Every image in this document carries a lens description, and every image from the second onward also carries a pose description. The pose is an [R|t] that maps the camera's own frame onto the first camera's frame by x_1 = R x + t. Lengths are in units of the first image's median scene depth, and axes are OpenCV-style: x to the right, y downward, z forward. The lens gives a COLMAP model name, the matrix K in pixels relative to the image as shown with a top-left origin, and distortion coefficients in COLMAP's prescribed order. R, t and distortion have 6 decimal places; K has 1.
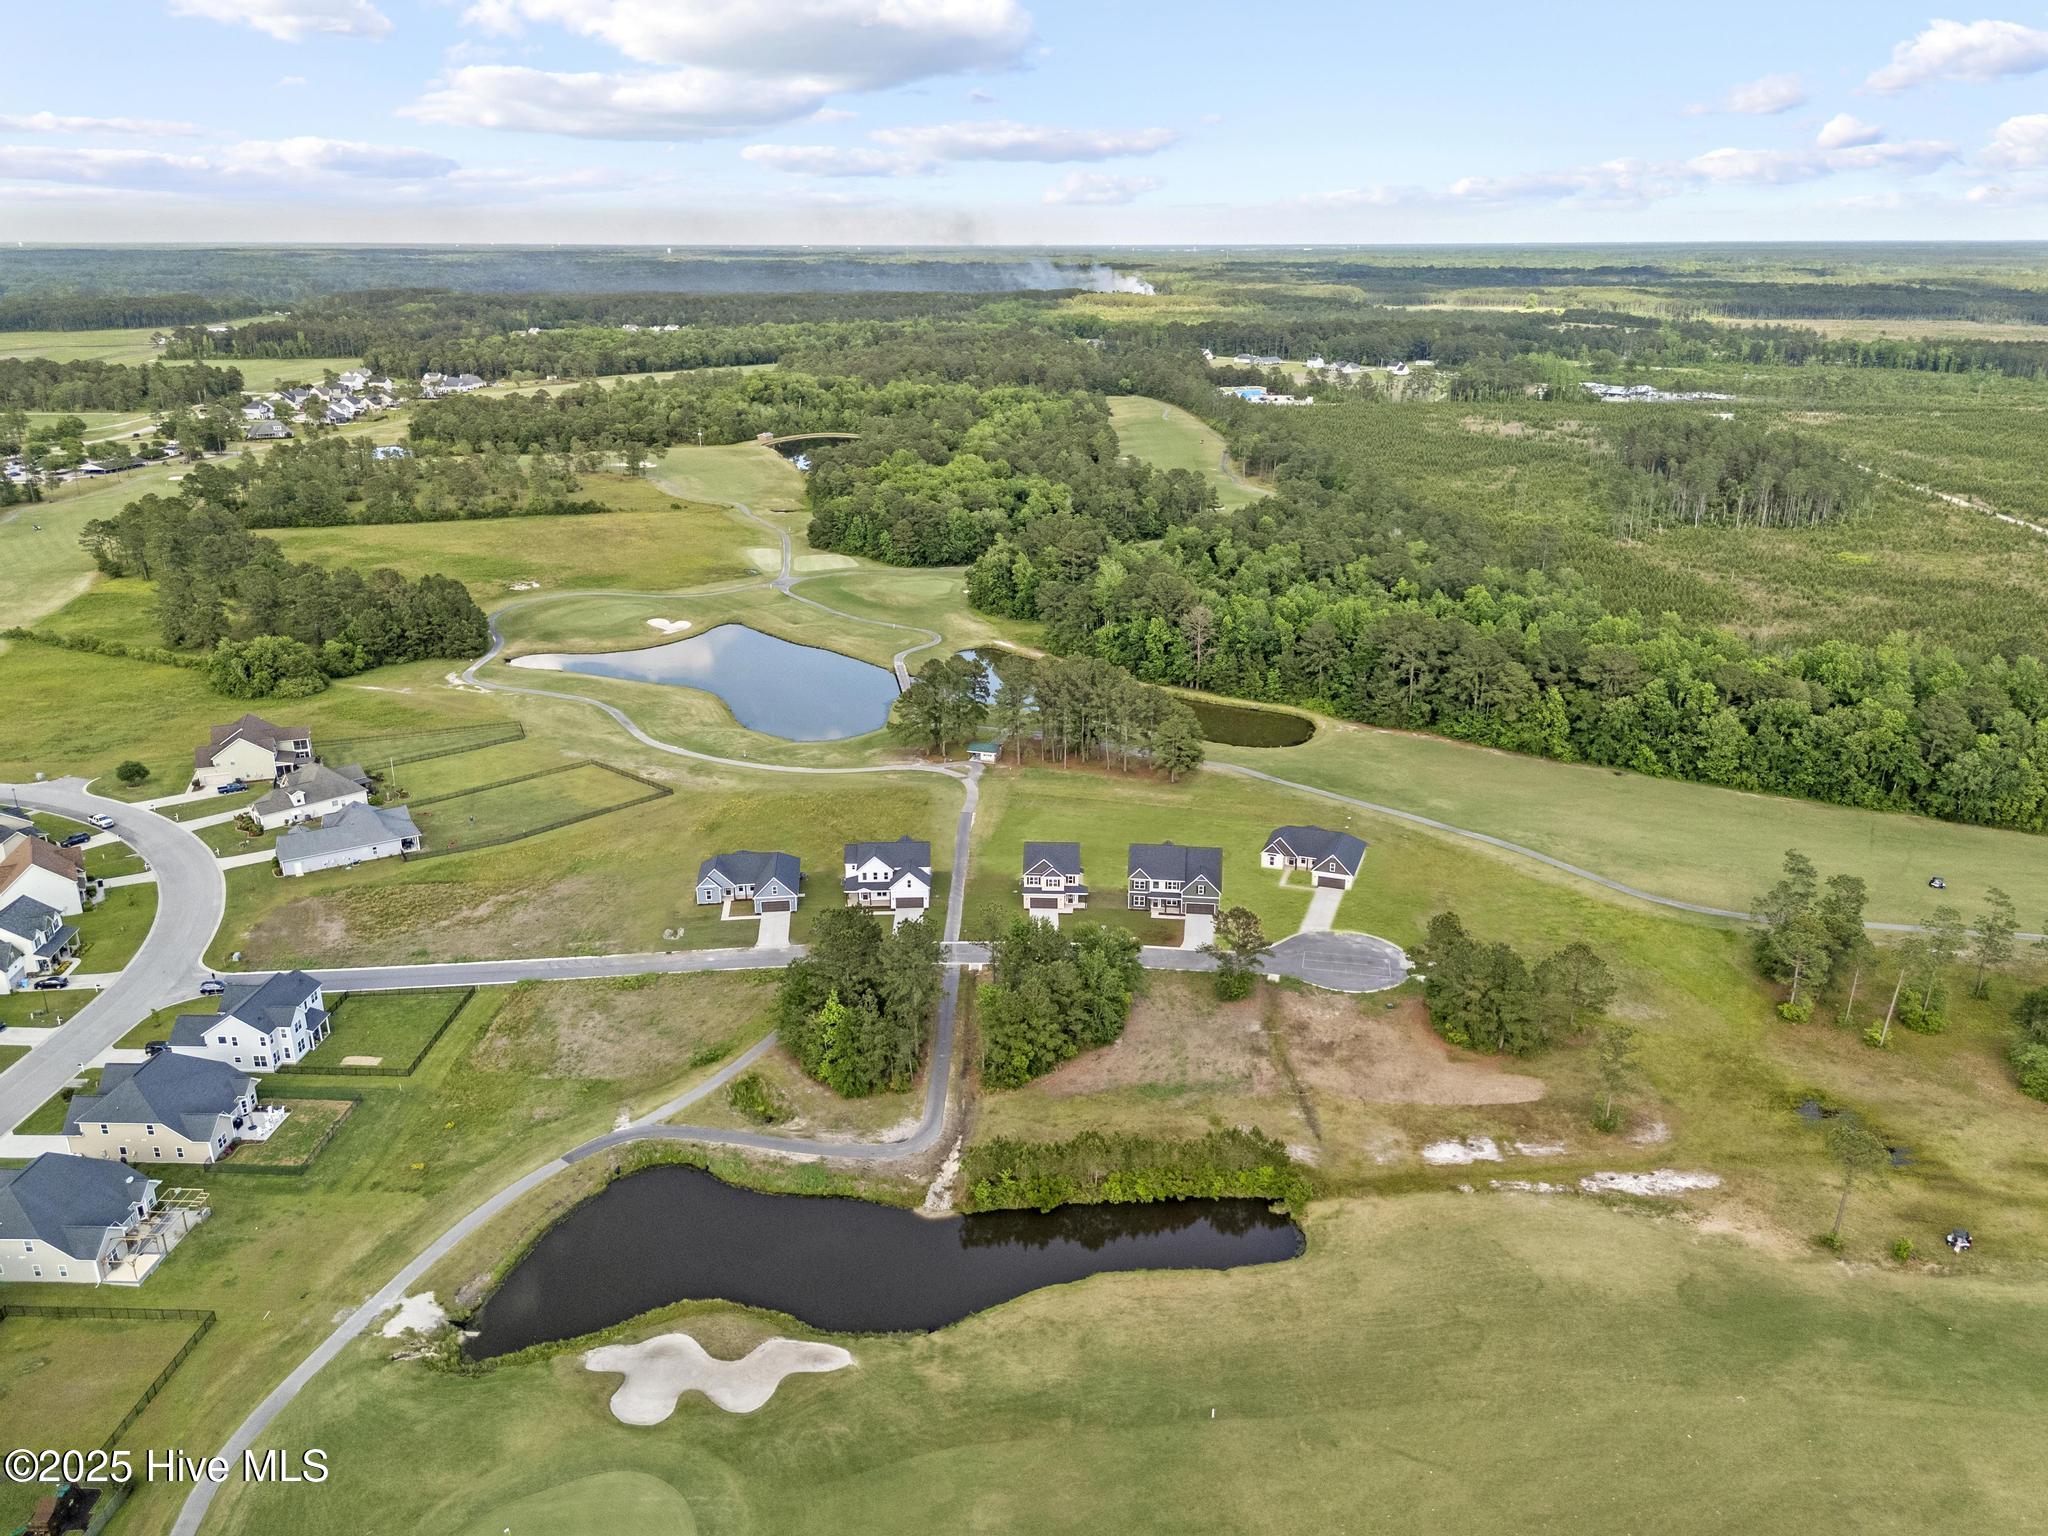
lens RADIAL K [[1500.0, 0, 1031.7], [0, 1500.0, 771.0], [0, 0, 1]] dist [0.087318, -0.103283]
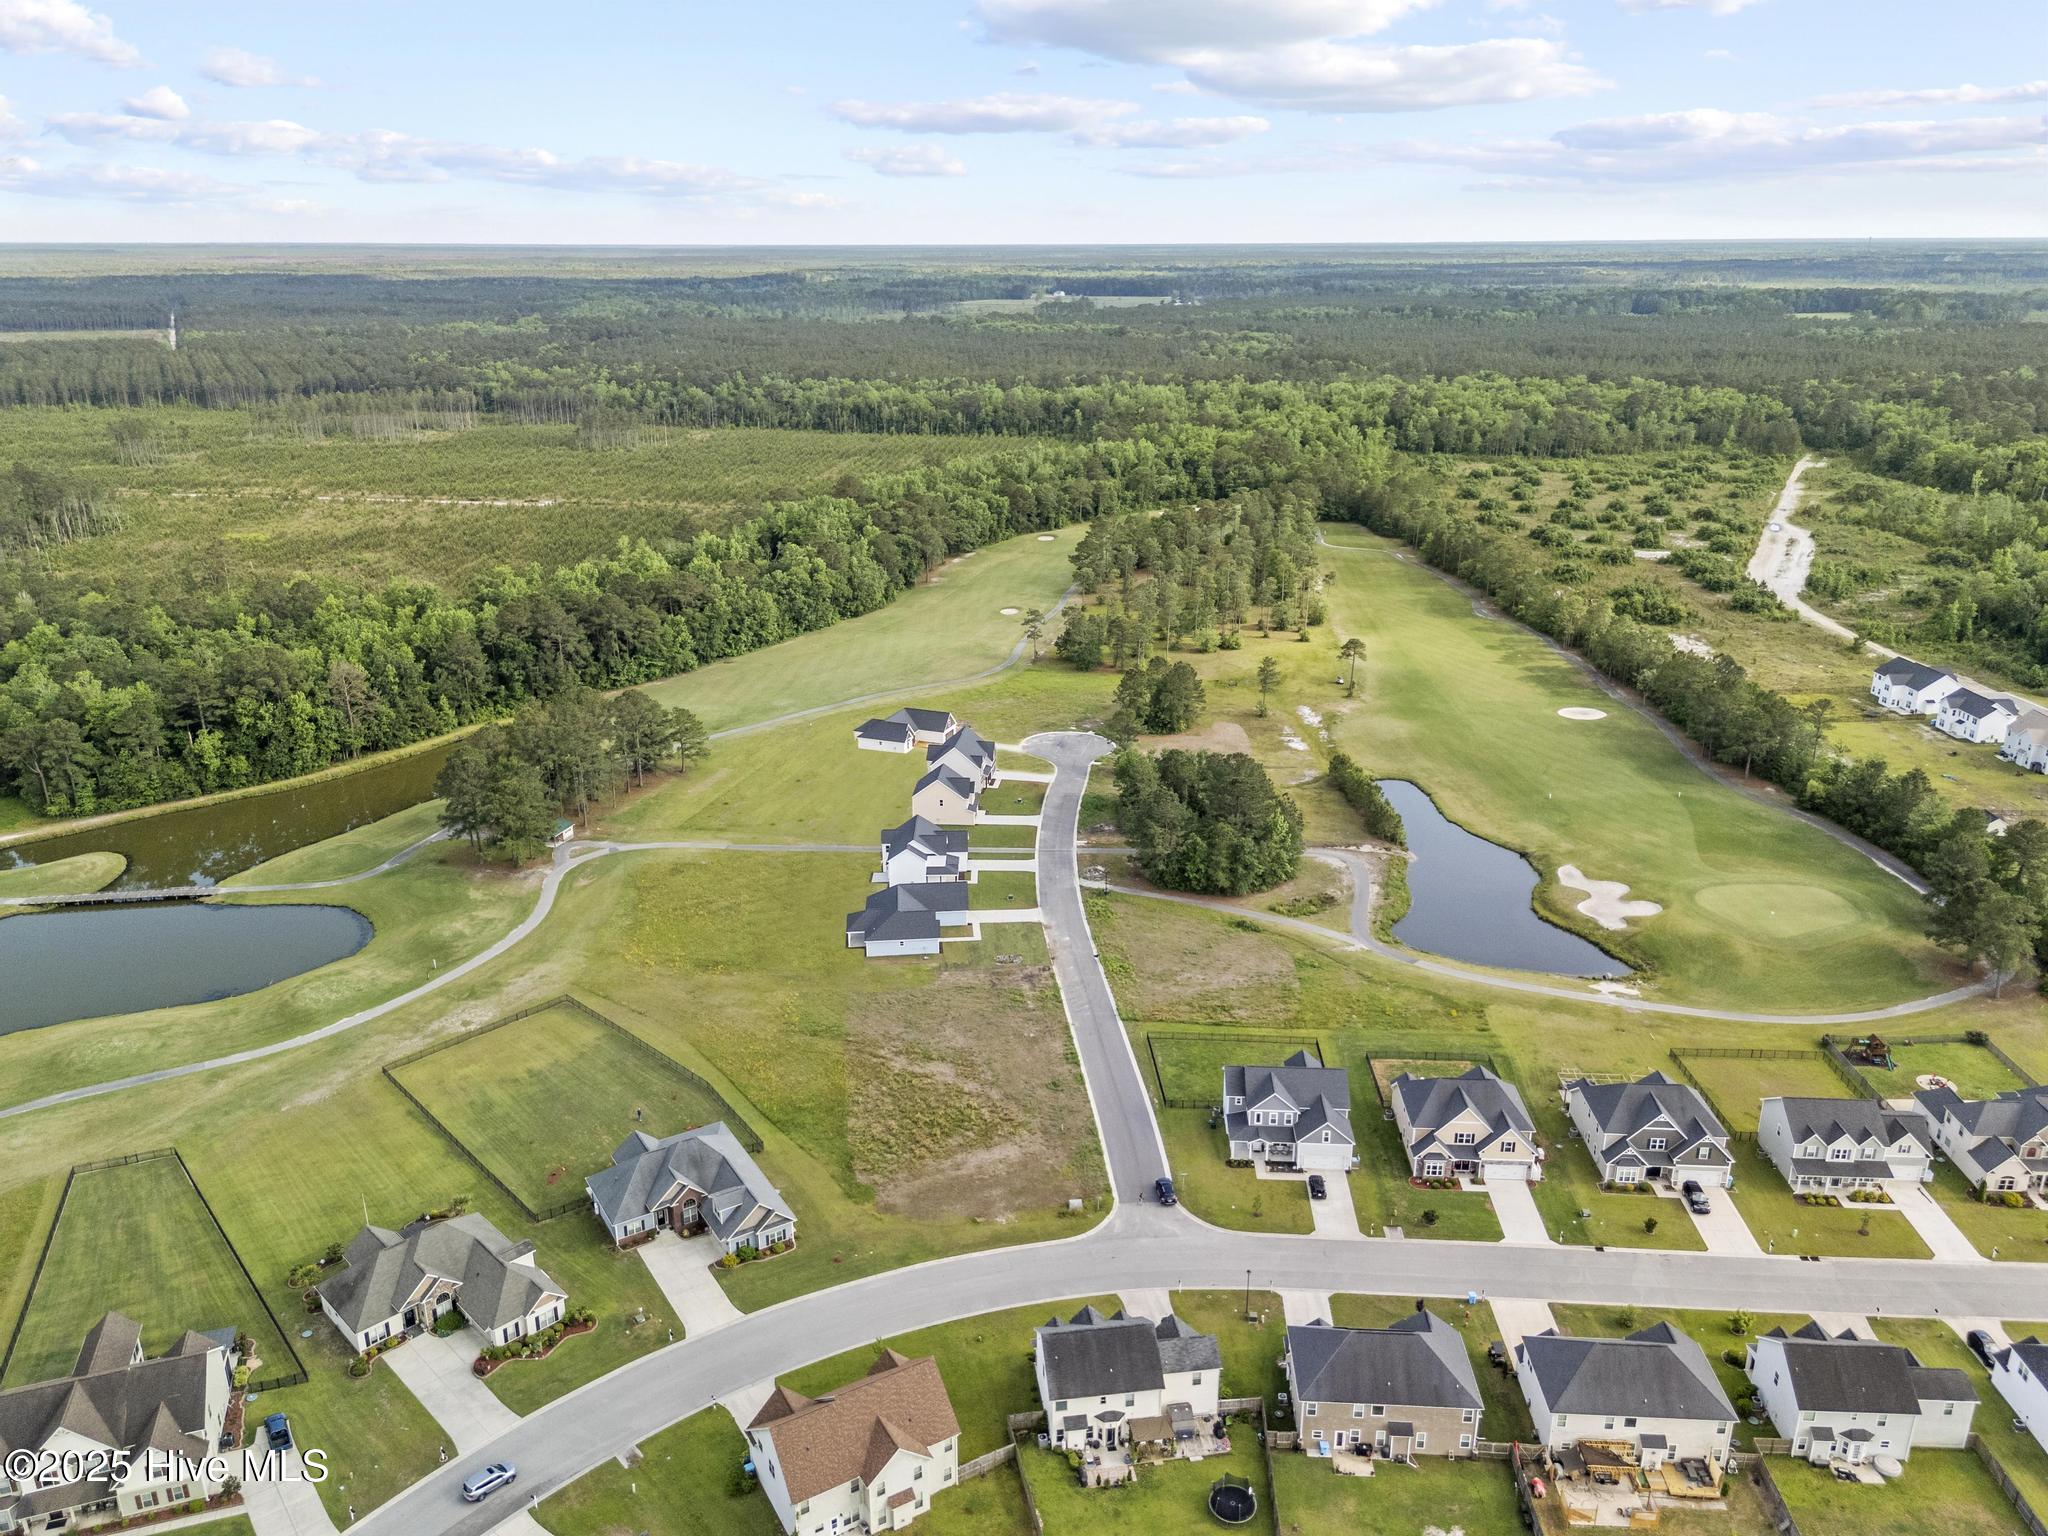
lens RADIAL K [[1500.0, 0, 1031.7], [0, 1500.0, 771.0], [0, 0, 1]] dist [0.087318, -0.103283]
pose [[0.024418, -0.331969, 0.942974, -1.305365], [0.334642, 0.891553, 0.305201, -0.341588], [-0.942029, 0.308106, 0.132861, 0.972858]]
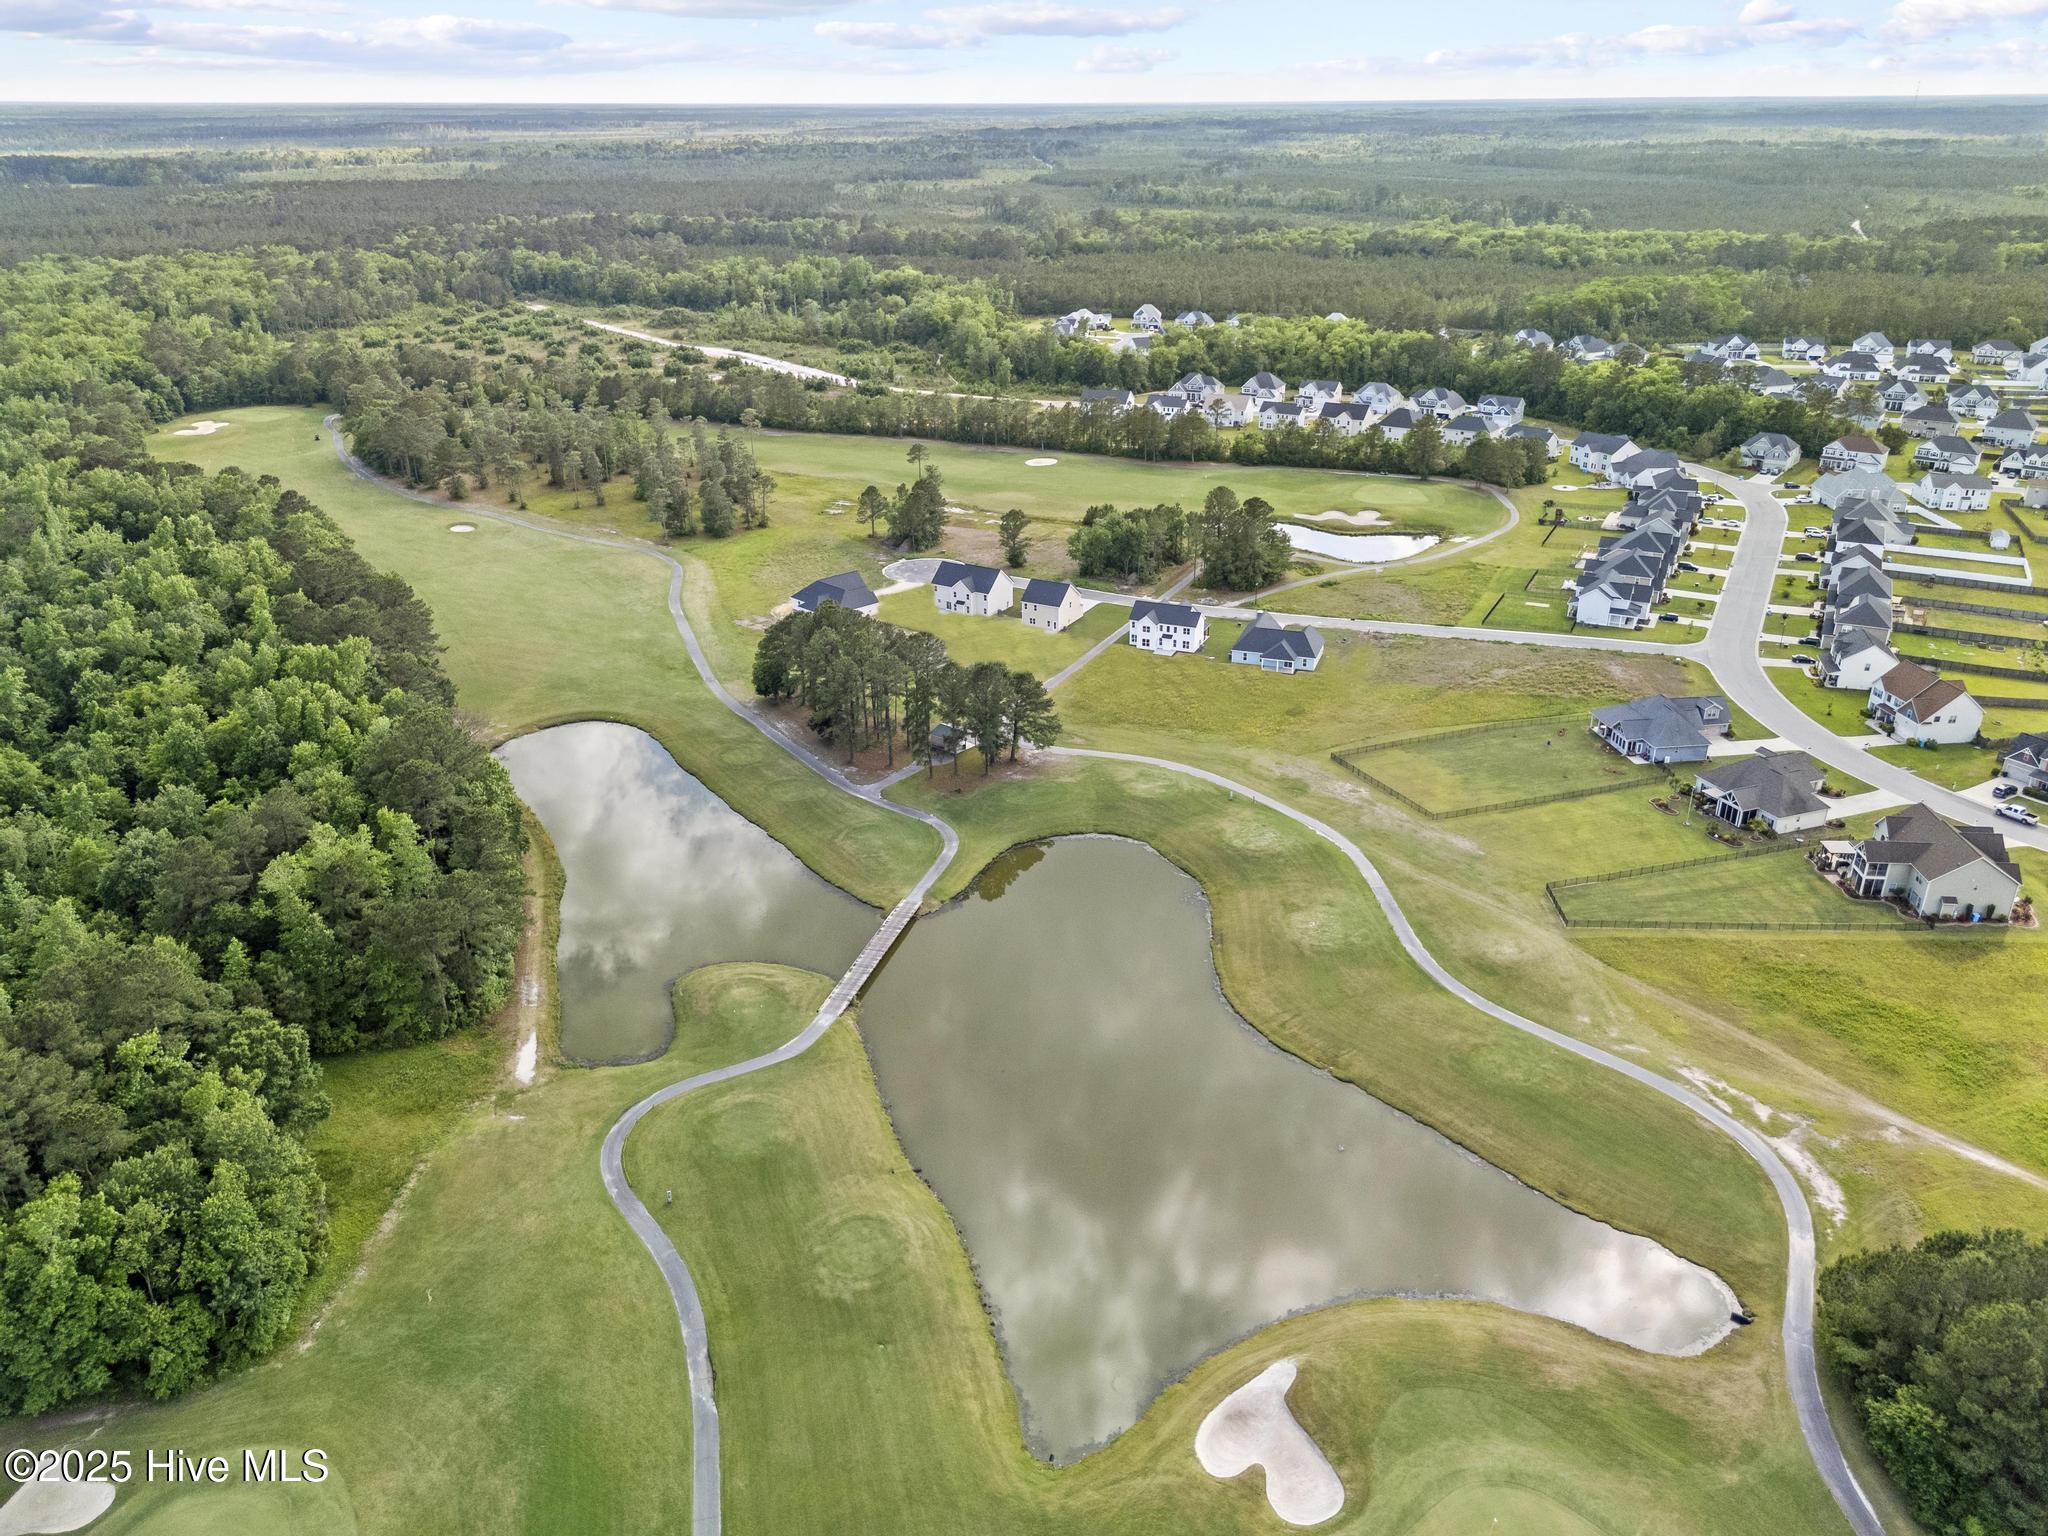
lens RADIAL K [[1500.0, 0, 1031.7], [0, 1500.0, 771.0], [0, 0, 1]] dist [0.087318, -0.103283]
pose [[-0.902454, -0.171732, 0.395076, -0.626221], [0.146956, 0.739364, 0.657073, -0.838512], [-0.404945, 0.651037, -0.642004, 2.398665]]
